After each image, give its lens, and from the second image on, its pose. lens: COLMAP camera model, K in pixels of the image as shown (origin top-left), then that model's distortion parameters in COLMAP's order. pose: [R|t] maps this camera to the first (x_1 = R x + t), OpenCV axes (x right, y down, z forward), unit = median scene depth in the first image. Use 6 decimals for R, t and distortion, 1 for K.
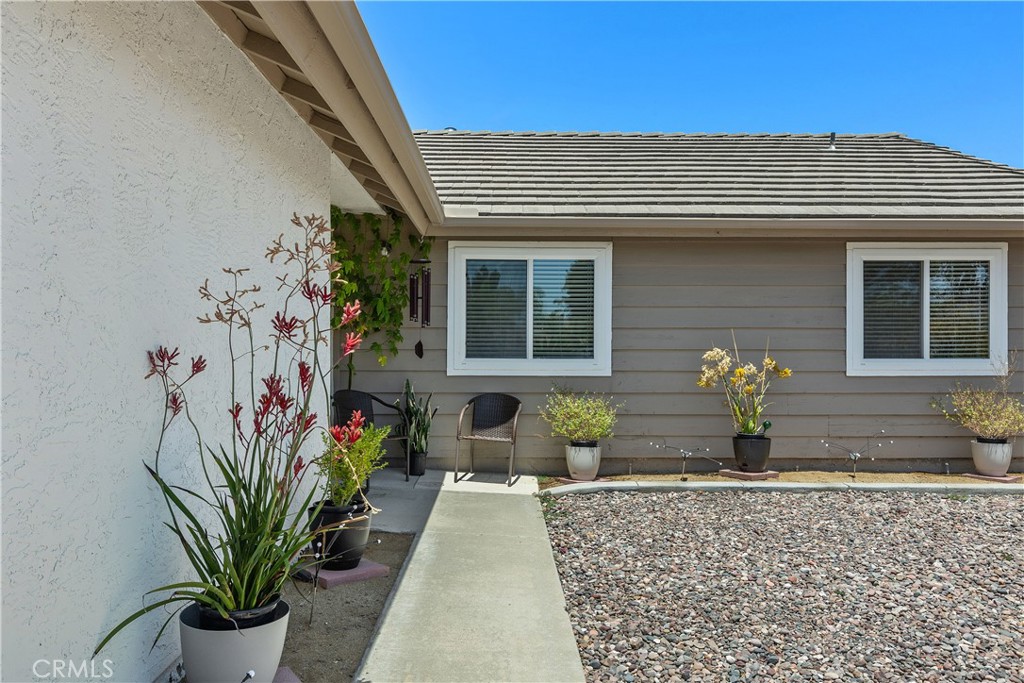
lens RADIAL K [[783.2, 0, 511.3], [0, 783.2, 339.0], [0, 0, 1]] dist [0.006982, -0.000157]
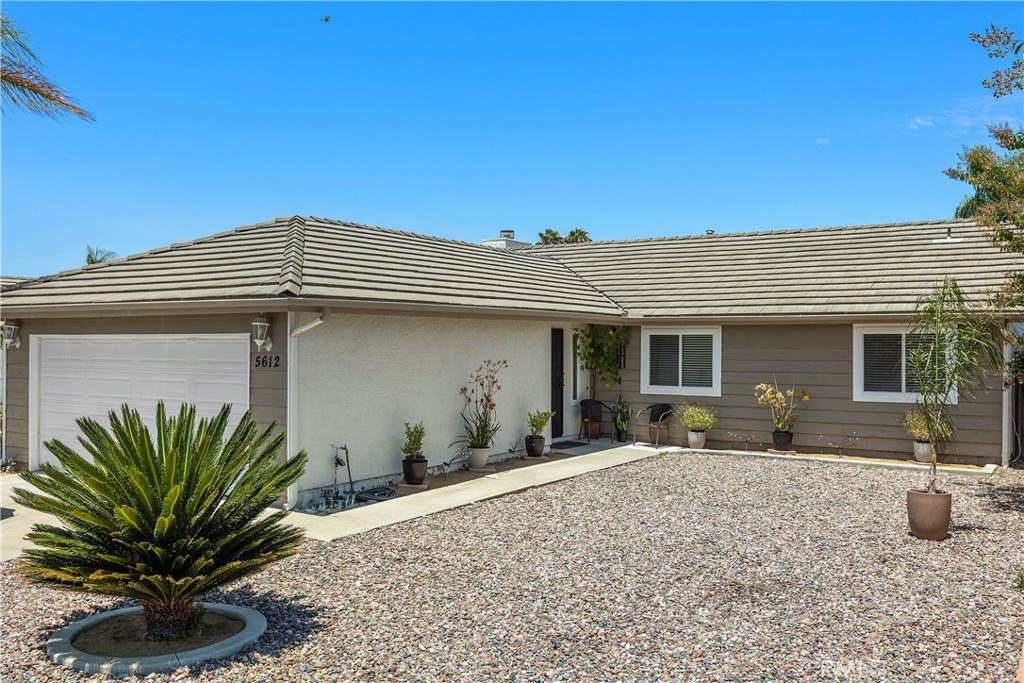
lens RADIAL K [[942.8, 0, 510.1], [0, 942.8, 336.8], [0, 0, 1]] dist [-0.002798, 0.022936]
pose [[0.840424, -0.001238, -0.541928, 0.931384], [0.000054, 0.999998, -0.002201, -0.091566], [0.541929, 0.001821, 0.840422, -1.179092]]
